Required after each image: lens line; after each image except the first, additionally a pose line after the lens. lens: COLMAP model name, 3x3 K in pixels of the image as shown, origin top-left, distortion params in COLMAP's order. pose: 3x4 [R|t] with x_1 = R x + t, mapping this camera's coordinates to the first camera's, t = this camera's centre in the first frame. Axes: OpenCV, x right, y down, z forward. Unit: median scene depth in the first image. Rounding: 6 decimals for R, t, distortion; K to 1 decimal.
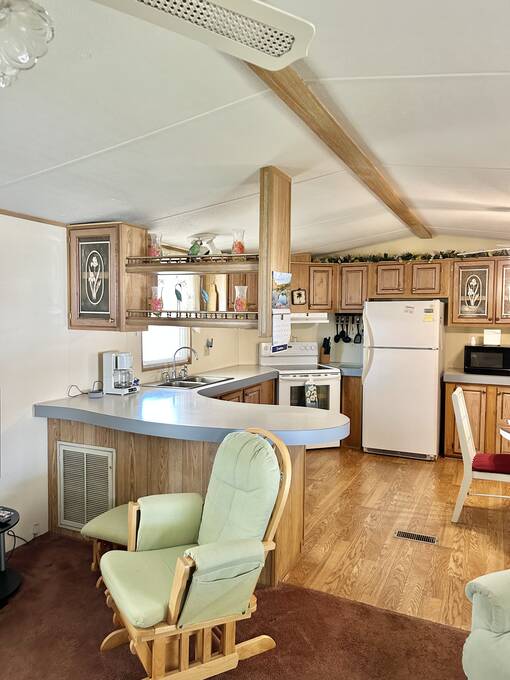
lens RADIAL K [[514.9, 0, 245.0], [0, 514.9, 344.4], [0, 0, 1]] dist [0.058439, -0.050848]
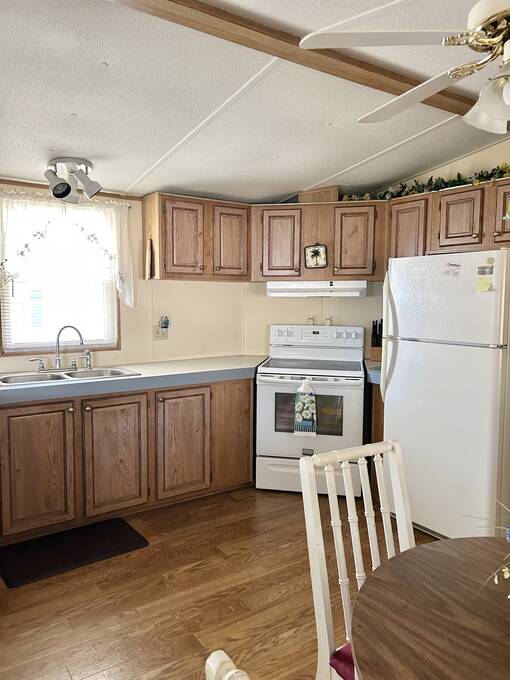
lens RADIAL K [[514.9, 0, 254.2], [0, 514.9, 338.0], [0, 0, 1]] dist [0.058439, -0.050848]
pose [[0.874288, 0.042907, -0.483508, 0.426226], [-0.033322, 0.999041, 0.028404, -0.005916], [0.484263, -0.008722, 0.874879, 0.467838]]
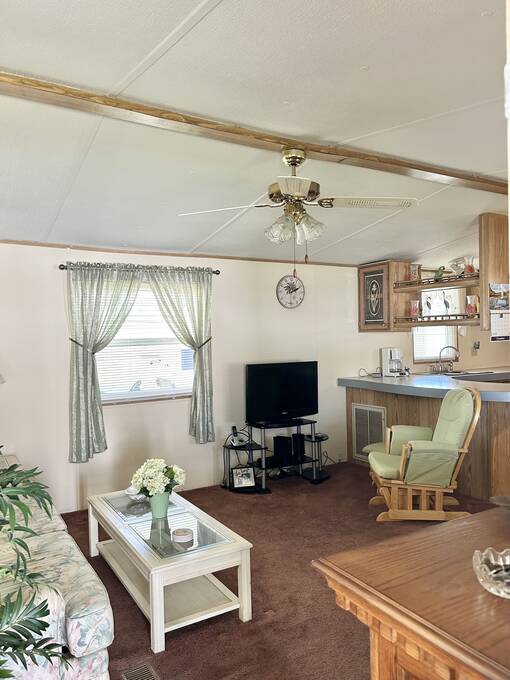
lens RADIAL K [[514.9, 0, 257.8], [0, 514.9, 347.0], [0, 0, 1]] dist [0.058439, -0.050848]
pose [[0.840216, -0.018804, -0.541925, 0.175792], [-0.003465, 0.999192, -0.040044, 0.056602], [0.542241, 0.035524, 0.839472, -0.333685]]
